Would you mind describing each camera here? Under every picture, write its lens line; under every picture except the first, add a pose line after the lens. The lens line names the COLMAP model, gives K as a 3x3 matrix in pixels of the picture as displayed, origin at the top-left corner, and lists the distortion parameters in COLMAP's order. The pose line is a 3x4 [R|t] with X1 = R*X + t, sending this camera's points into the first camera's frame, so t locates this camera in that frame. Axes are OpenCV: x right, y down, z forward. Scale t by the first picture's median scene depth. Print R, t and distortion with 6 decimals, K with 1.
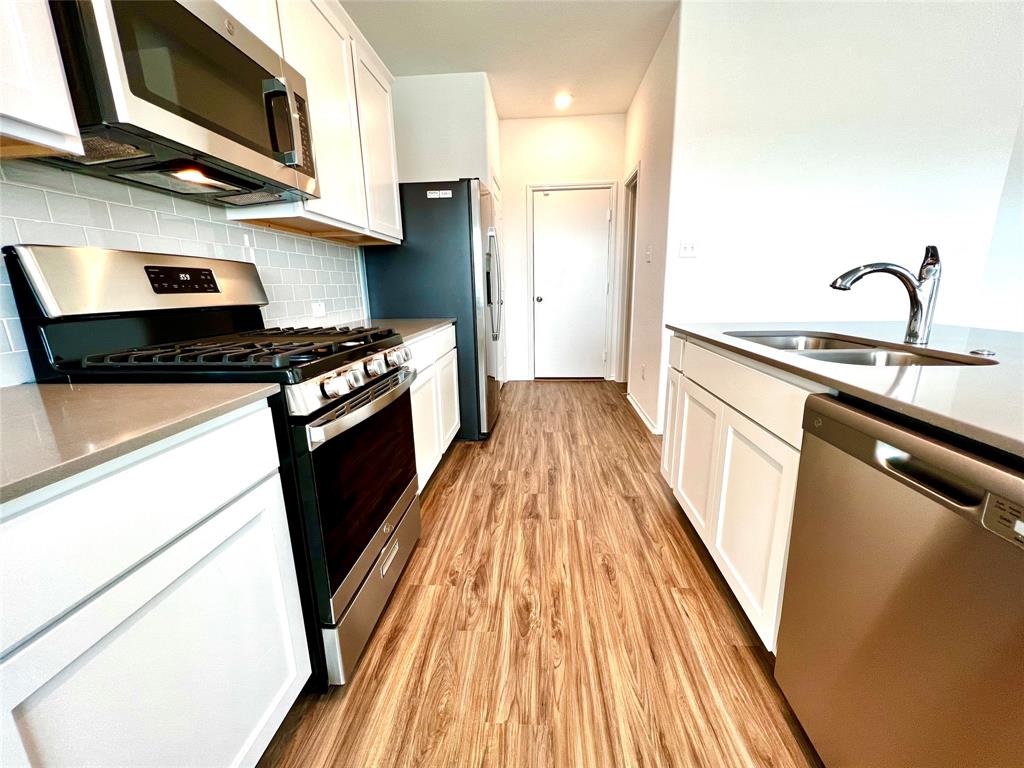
lens RADIAL K [[414.3, 0, 512.0], [0, 414.3, 384.0], [0, 0, 1]] dist [-0.001313, 0.000441]
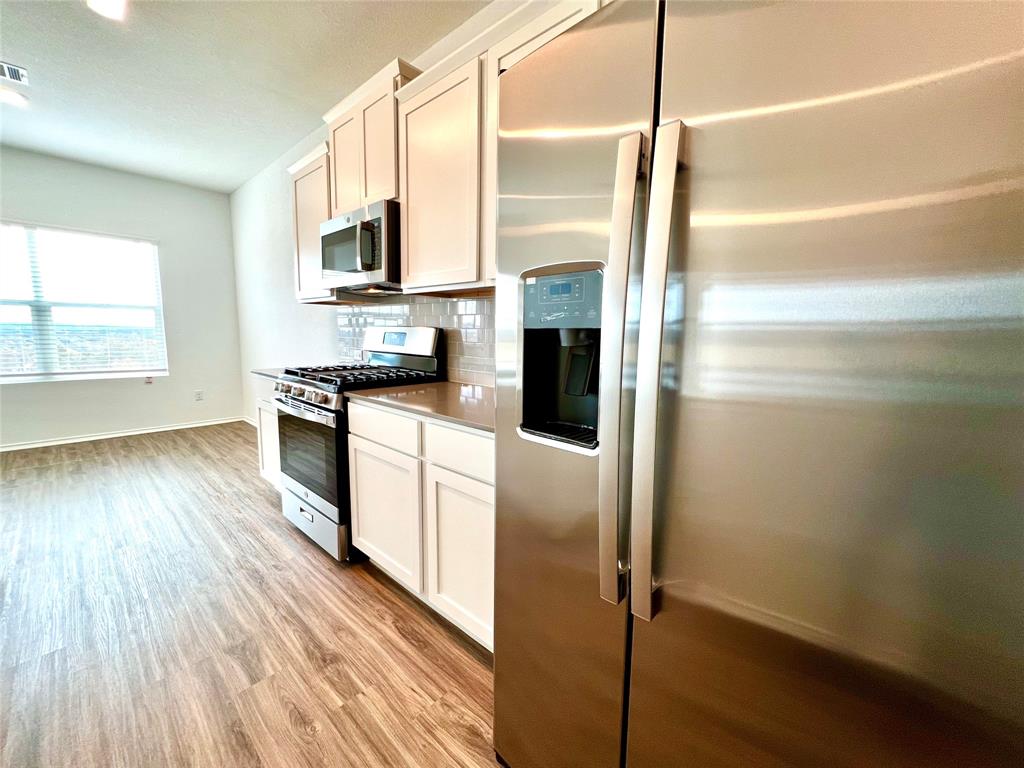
lens RADIAL K [[414.3, 0, 512.0], [0, 414.3, 384.0], [0, 0, 1]] dist [-0.001313, 0.000441]
pose [[-0.617367, 0.109970, -0.778951, 0.390148], [-0.184169, 0.942460, 0.279019, -0.621447], [0.764814, 0.315715, -0.561590, 2.316177]]
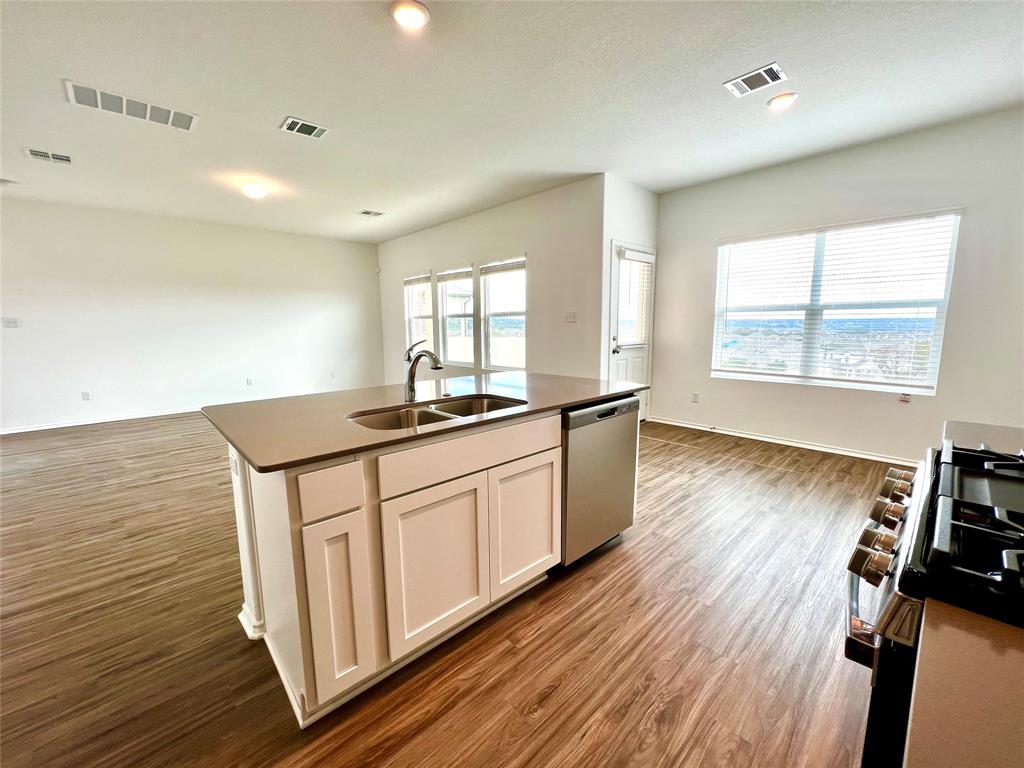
lens RADIAL K [[414.3, 0, 512.0], [0, 414.3, 384.0], [0, 0, 1]] dist [-0.001313, 0.000441]
pose [[-0.737842, -0.070936, 0.671235, -0.278377], [0.179047, 0.938267, 0.295970, -0.479759], [-0.650793, 0.338562, -0.679592, 1.576105]]
